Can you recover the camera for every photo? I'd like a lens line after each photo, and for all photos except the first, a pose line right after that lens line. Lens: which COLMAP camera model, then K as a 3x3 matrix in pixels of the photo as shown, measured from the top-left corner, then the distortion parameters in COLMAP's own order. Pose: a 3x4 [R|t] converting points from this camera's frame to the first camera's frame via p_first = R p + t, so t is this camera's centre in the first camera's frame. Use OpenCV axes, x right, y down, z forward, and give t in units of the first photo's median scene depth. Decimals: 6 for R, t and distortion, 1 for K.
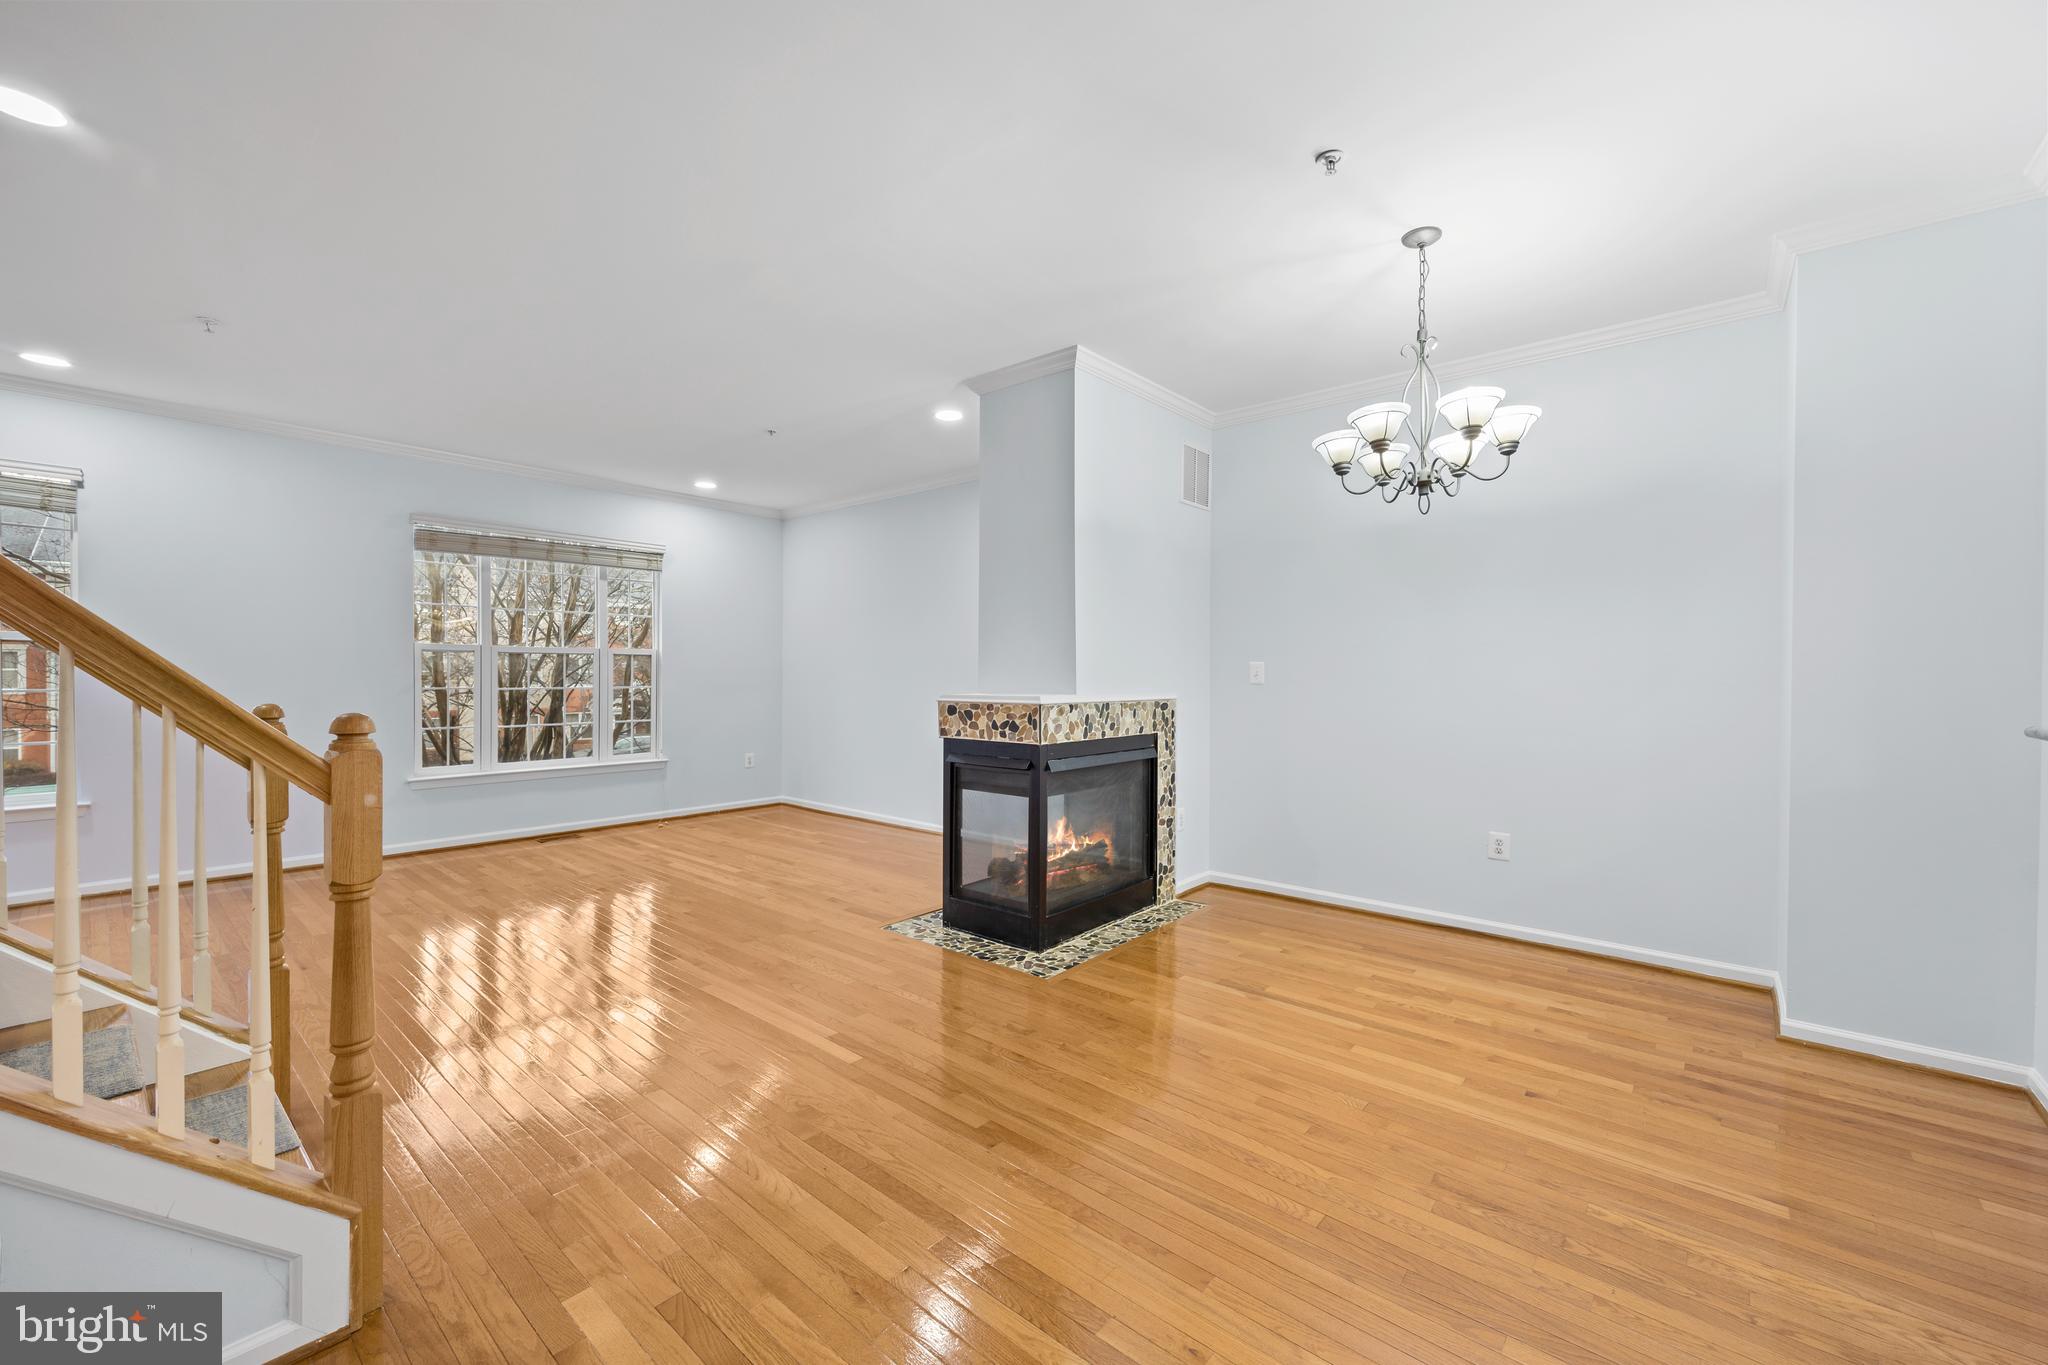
lens RADIAL K [[817.2, 0, 1027.9], [0, 817.2, 679.2], [0, 0, 1]] dist [-0.004582, -0.000122]
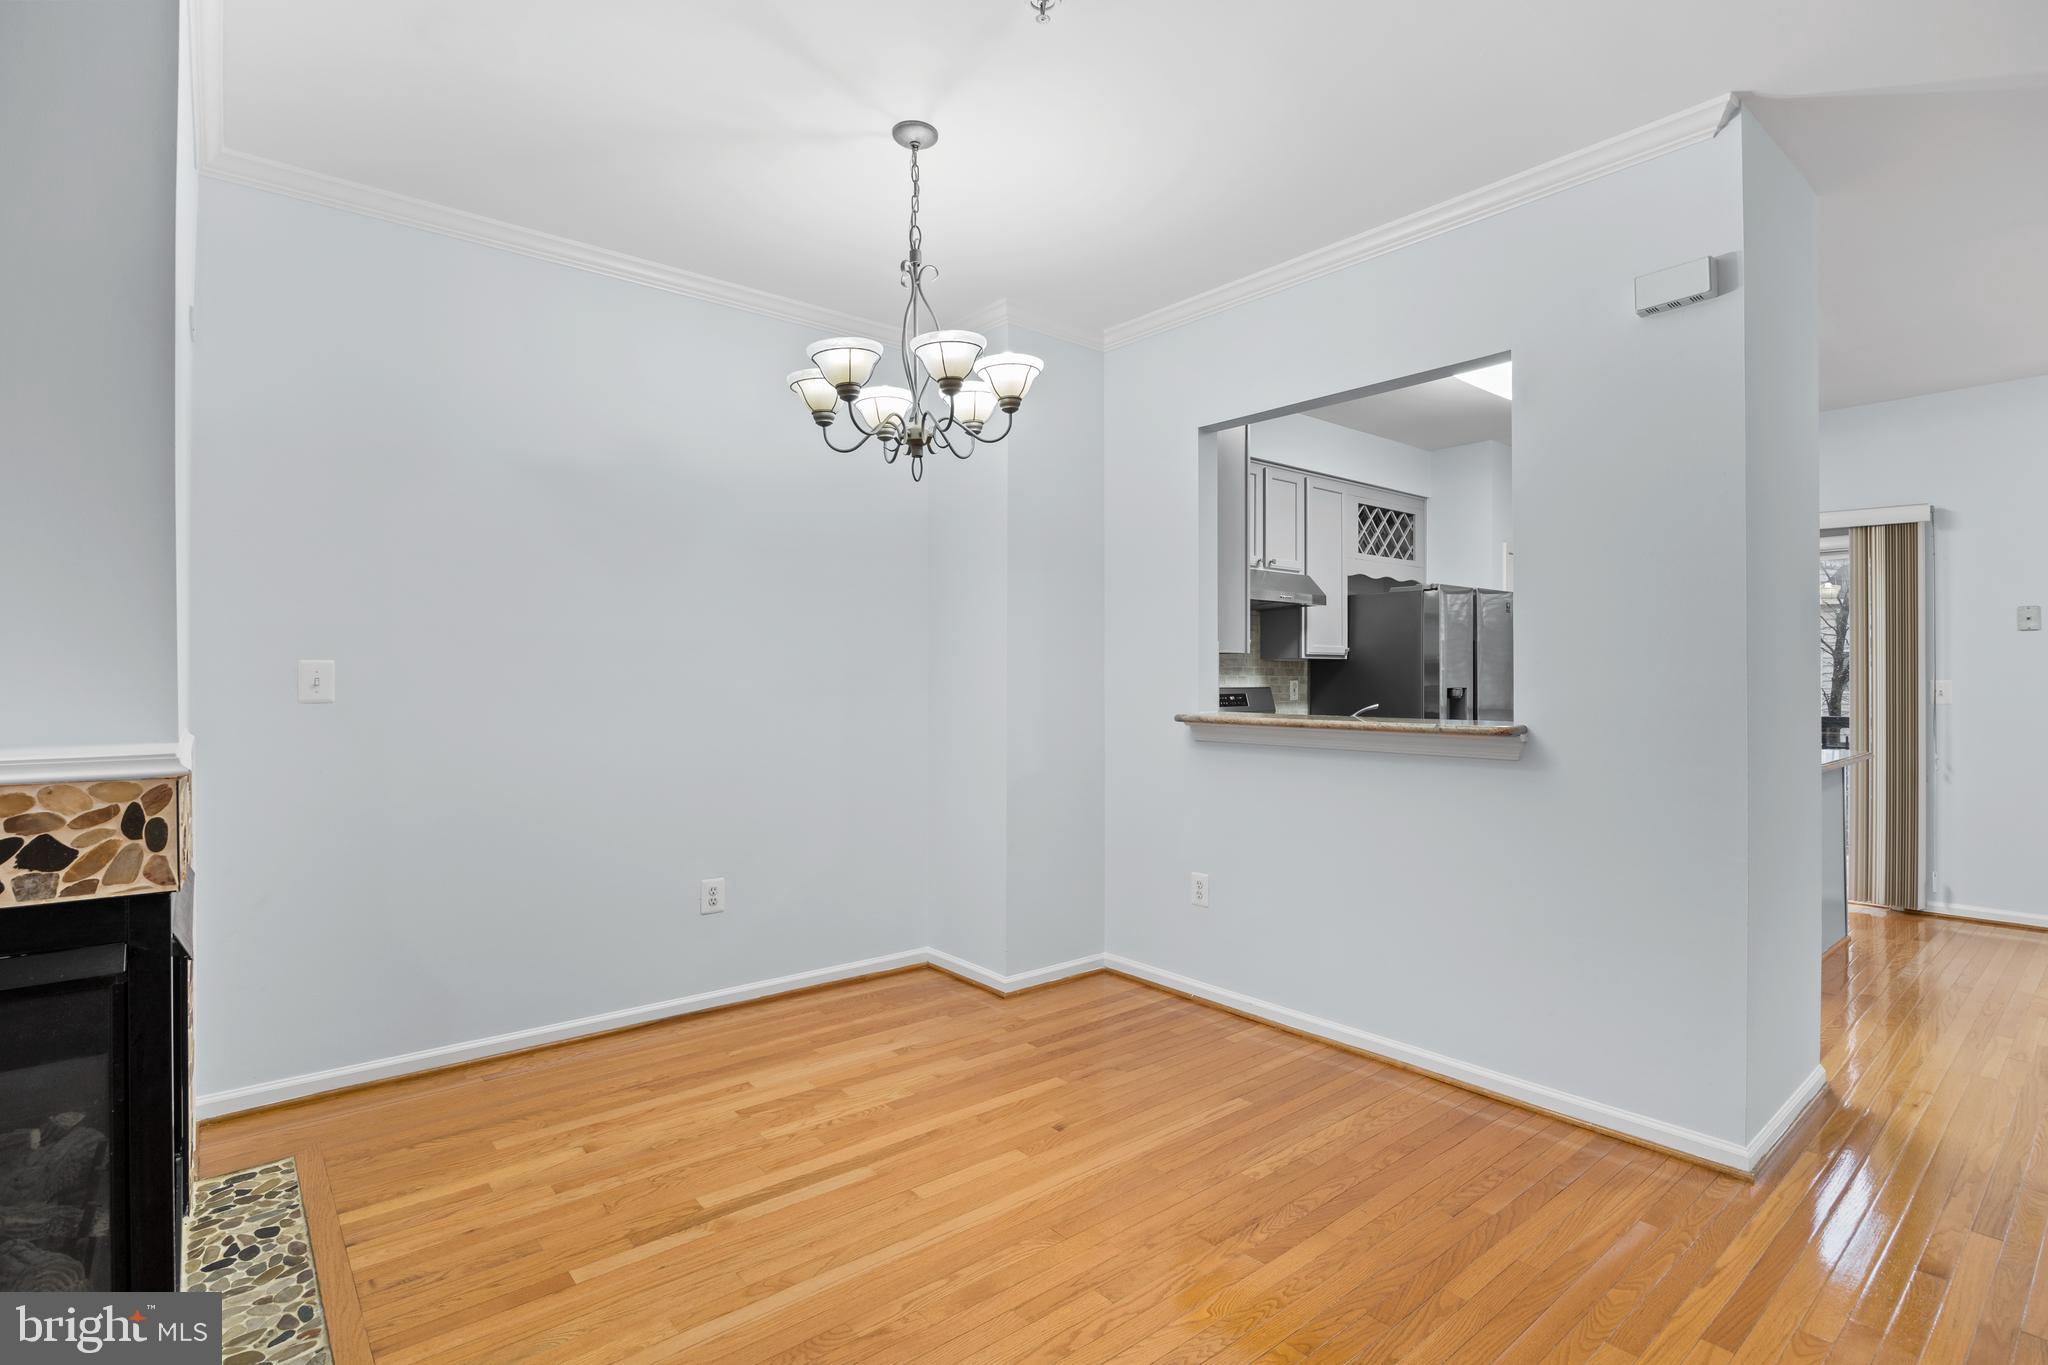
lens RADIAL K [[980.2, 0, 1034.3], [0, 980.2, 669.9], [0, 0, 1]] dist [-0.016667, 0.001766]
pose [[0.161718, 0.003745, 0.986830, -0.315710], [0.009289, 0.999943, -0.005317, -0.008587], [-0.986793, 0.010026, 0.161674, 0.528142]]
